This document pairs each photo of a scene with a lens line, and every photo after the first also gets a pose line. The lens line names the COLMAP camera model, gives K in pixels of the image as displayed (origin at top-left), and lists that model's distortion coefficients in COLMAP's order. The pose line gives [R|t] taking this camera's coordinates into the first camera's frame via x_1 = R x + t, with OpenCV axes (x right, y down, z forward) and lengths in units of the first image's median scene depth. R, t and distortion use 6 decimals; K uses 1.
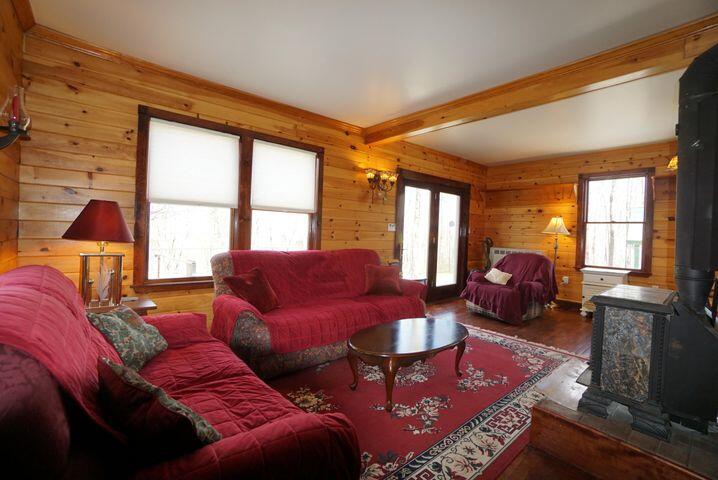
lens RADIAL K [[315.4, 0, 355.6], [0, 315.4, 232.8], [0, 0, 1]] dist [-0.040296, 0.000230]
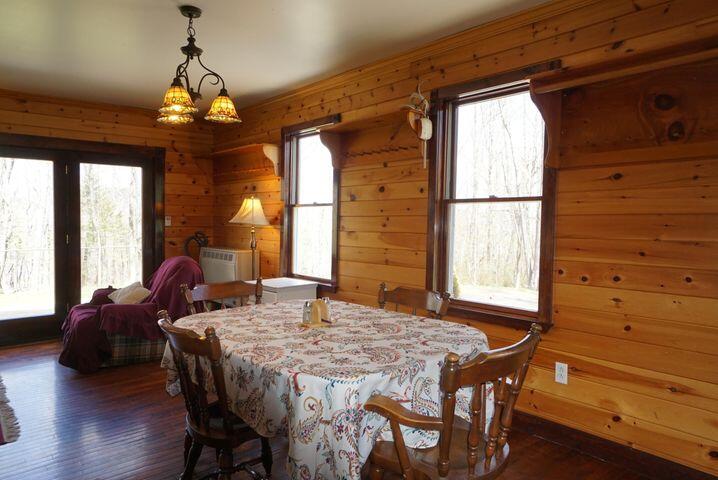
lens RADIAL K [[483.3, 0, 359.0], [0, 483.3, 240.0], [0, 0, 1]] dist [0.002978, 0.000804]
pose [[0.999633, -0.025830, 0.008130, 1.018452], [0.025430, 0.998621, 0.045929, -0.005038], [-0.009306, -0.045706, 0.998912, 0.009432]]
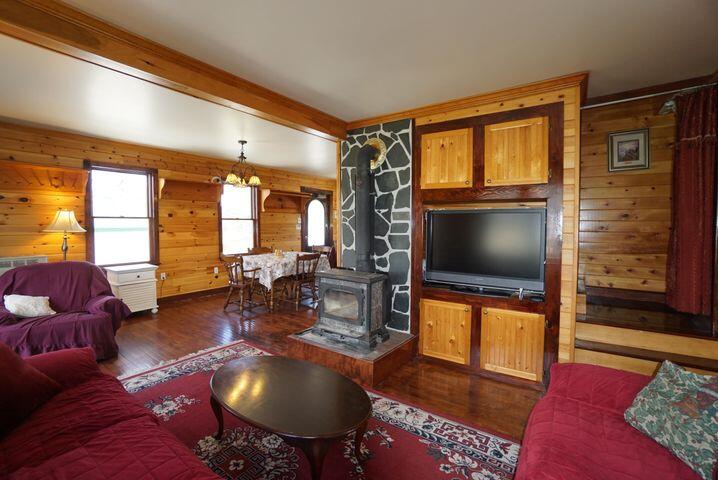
lens RADIAL K [[315.4, 0, 355.6], [0, 315.4, 232.8], [0, 0, 1]] dist [-0.040296, 0.000230]
pose [[-0.242528, -0.058452, 0.968382, -0.319871], [-0.008200, 0.998271, 0.058203, -0.053033], [-0.970110, 0.006175, -0.242588, 0.572413]]
